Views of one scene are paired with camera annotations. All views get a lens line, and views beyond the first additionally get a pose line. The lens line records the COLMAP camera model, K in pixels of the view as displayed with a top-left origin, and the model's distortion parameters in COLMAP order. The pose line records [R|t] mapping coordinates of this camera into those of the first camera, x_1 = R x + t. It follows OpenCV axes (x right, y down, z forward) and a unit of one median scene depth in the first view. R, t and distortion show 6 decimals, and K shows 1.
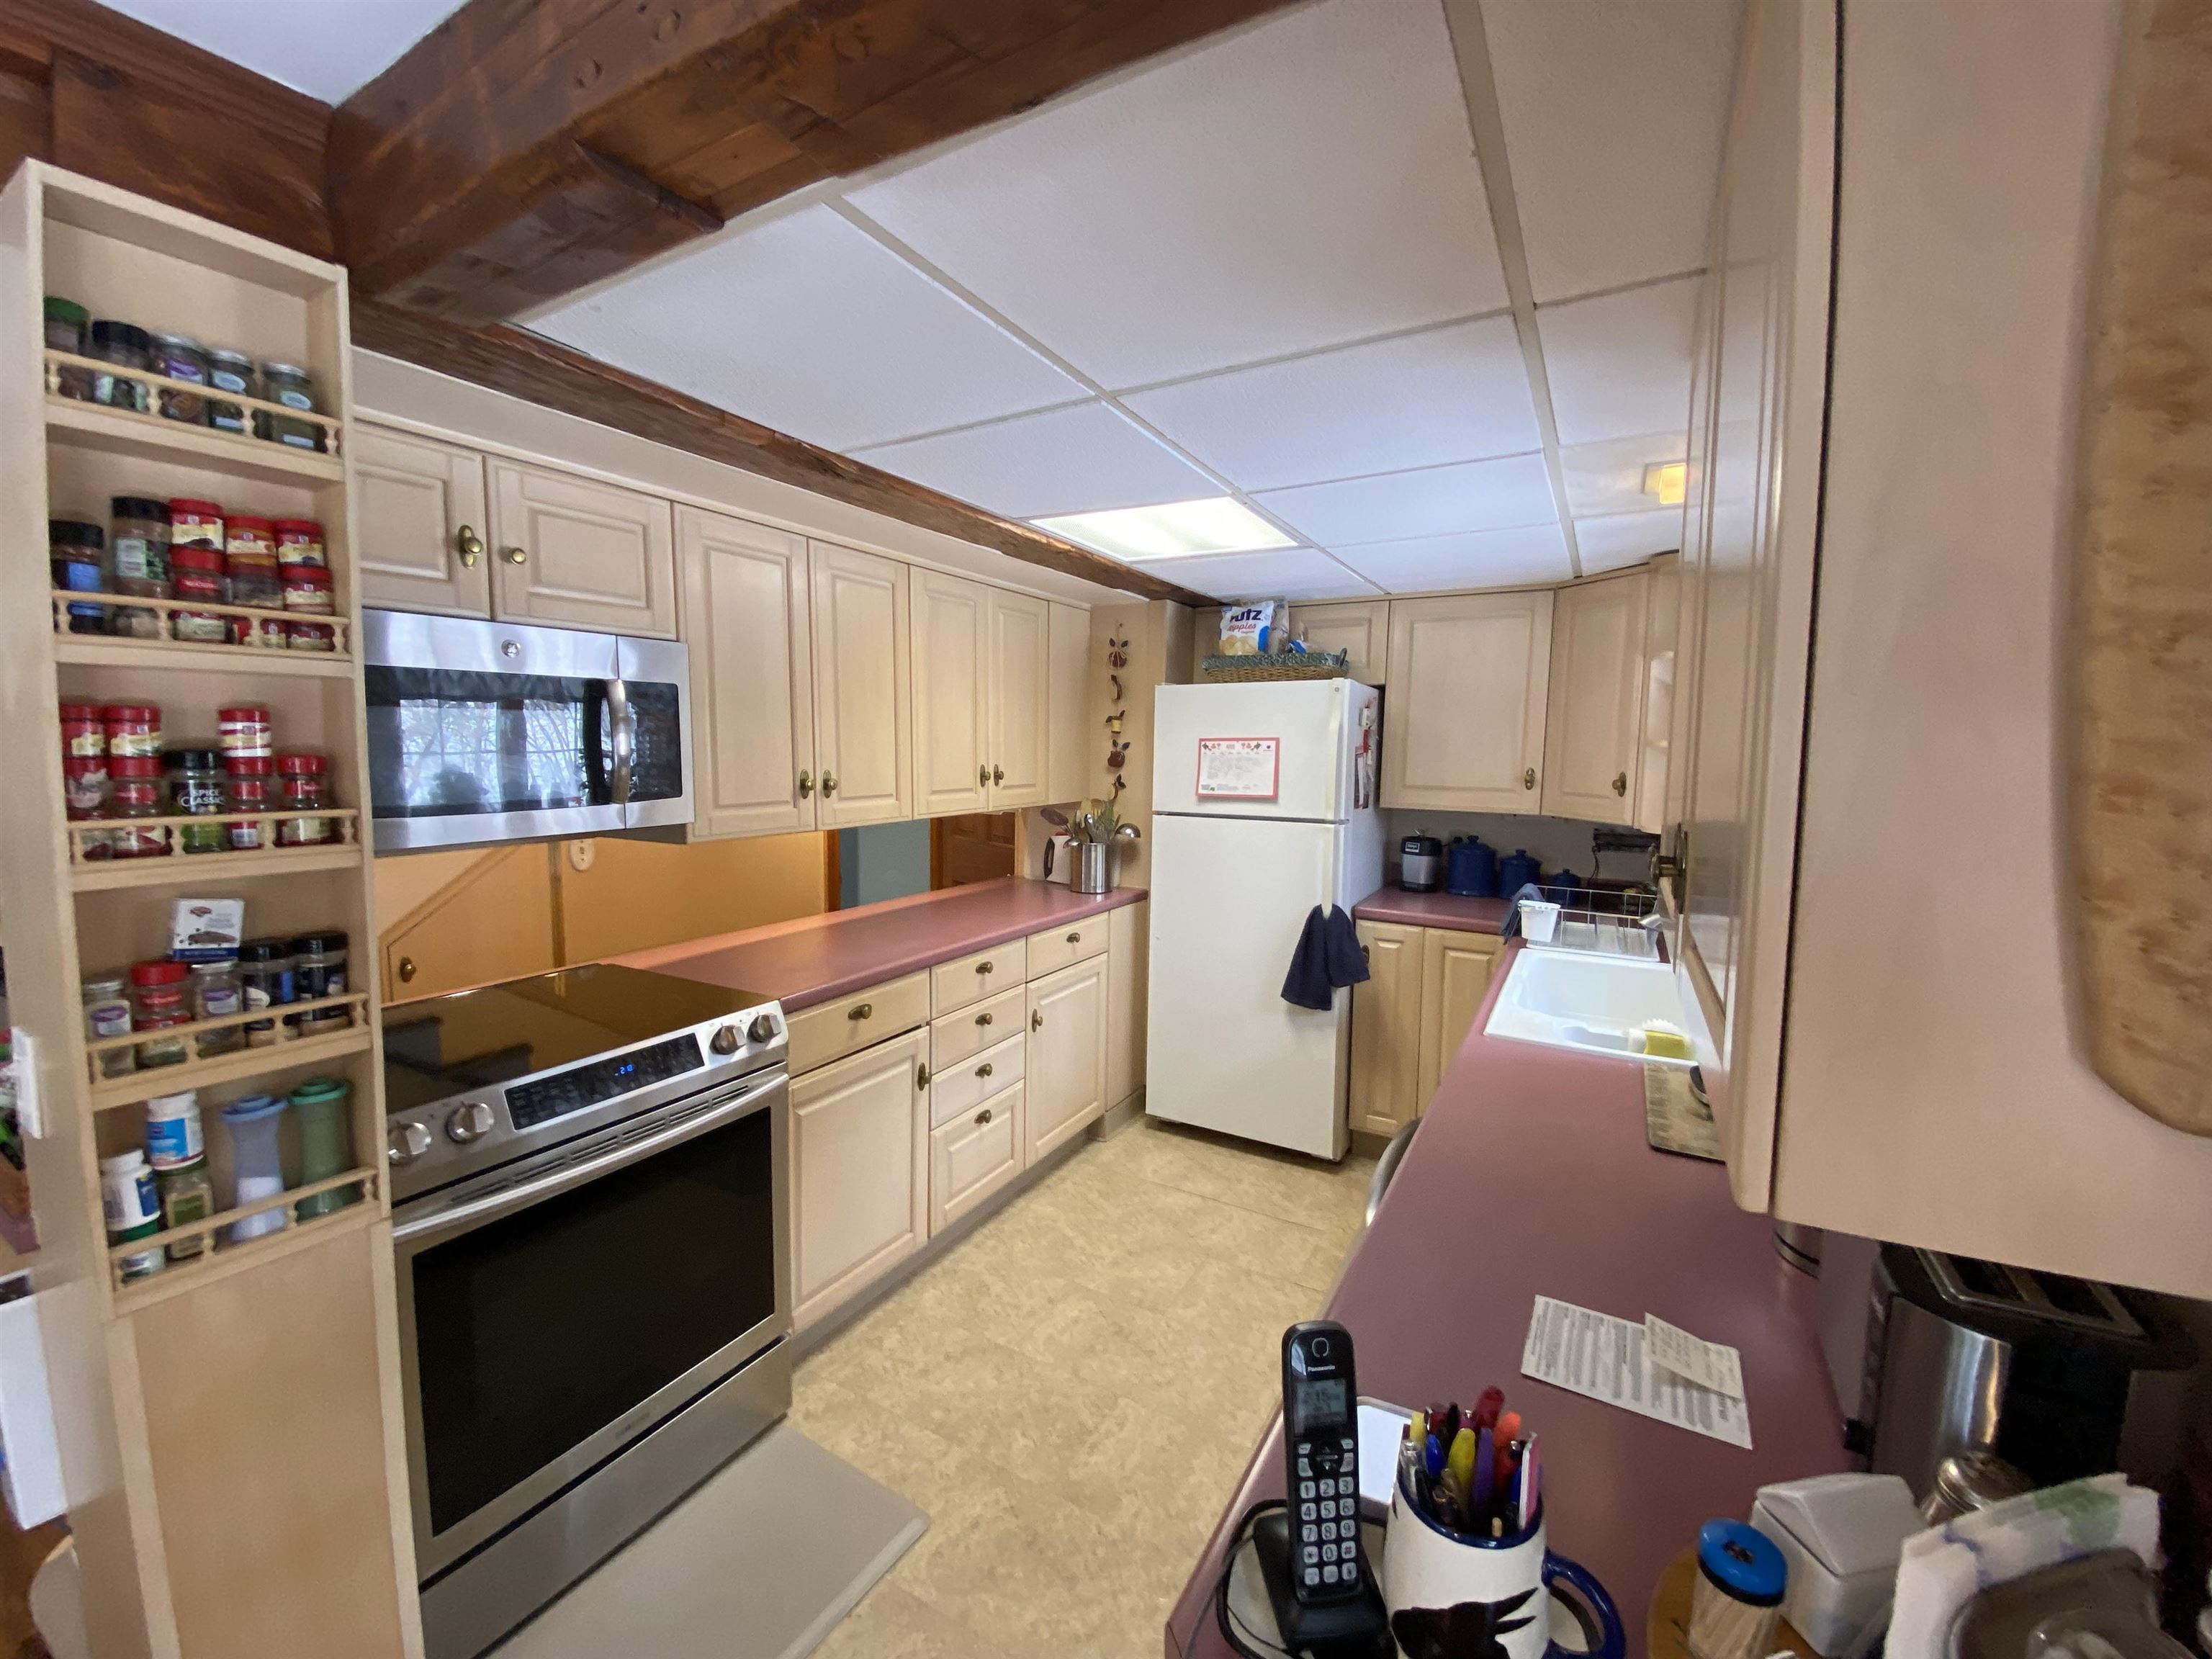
lens RADIAL K [[889.5, 0, 1097.5], [0, 889.5, 827.0], [0, 0, 1]] dist [0.024107, -0.021031]
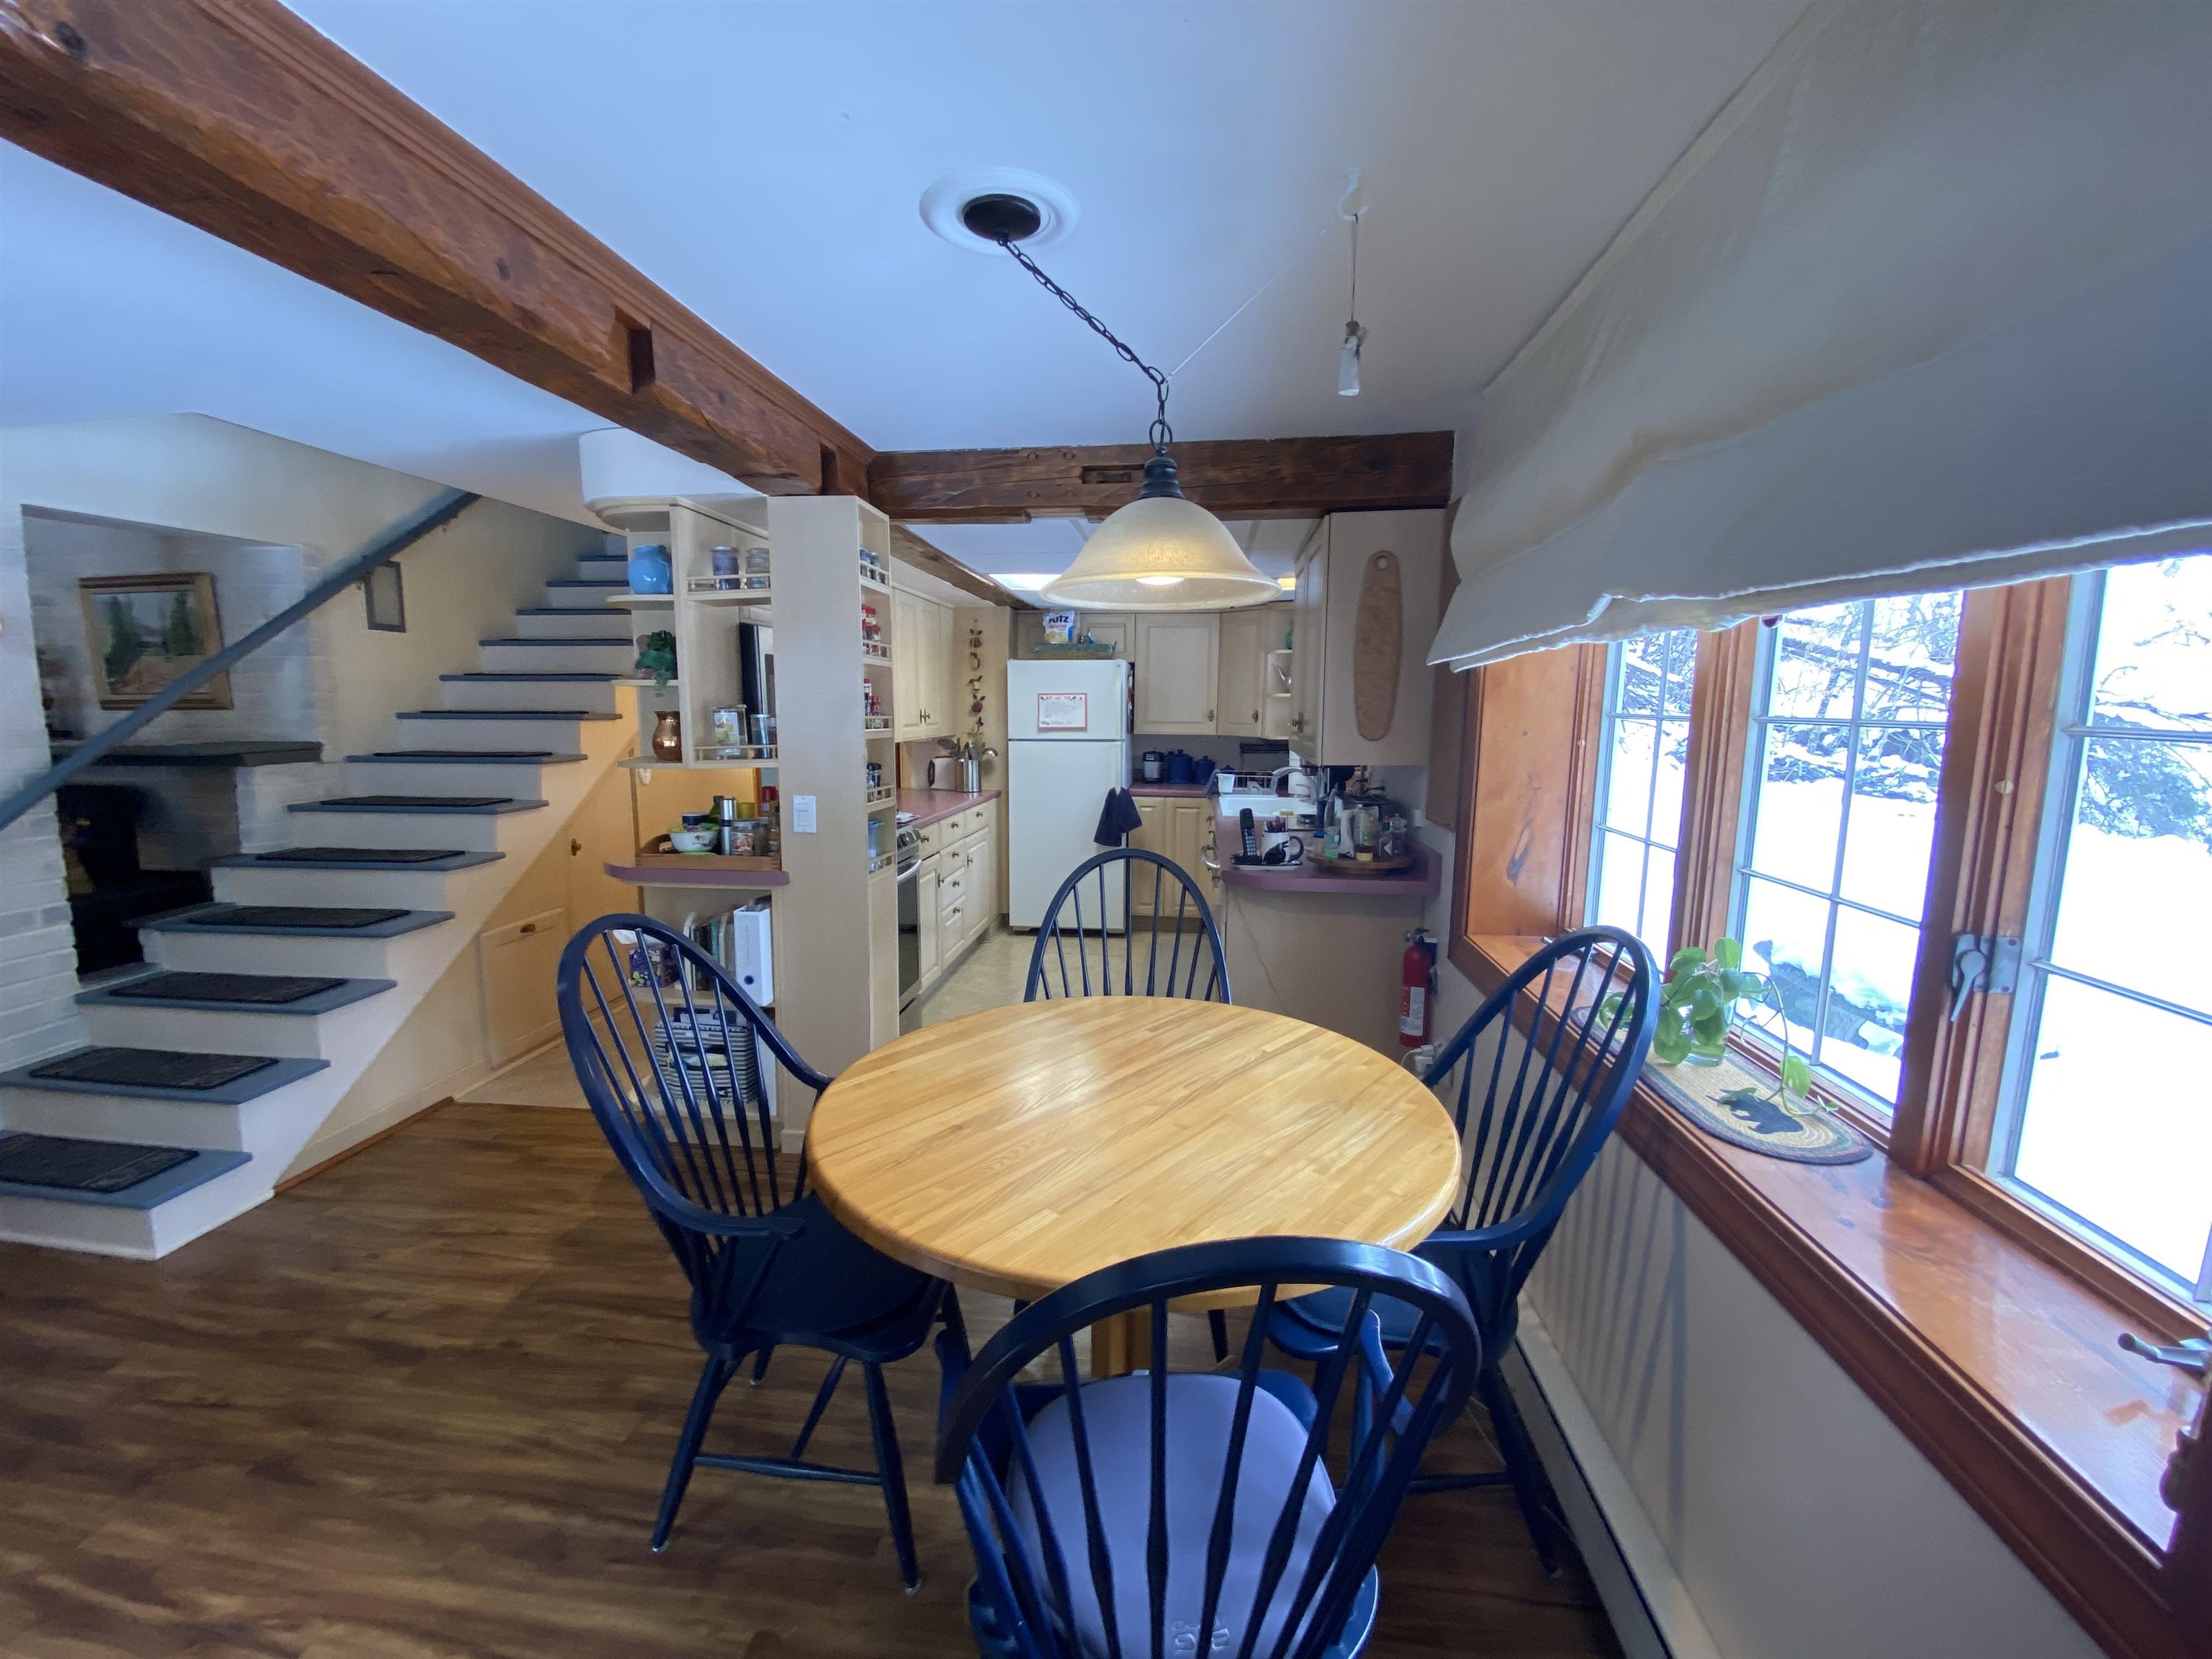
lens RADIAL K [[900.7, 0, 1094.4], [0, 900.7, 832.7], [0, 0, 1]] dist [0.035417, -0.028987]
pose [[0.918888, -0.060772, 0.389809, -0.457687], [0.042362, 0.997551, 0.055660, 0.070349], [-0.392237, -0.034632, 0.919212, -0.598230]]
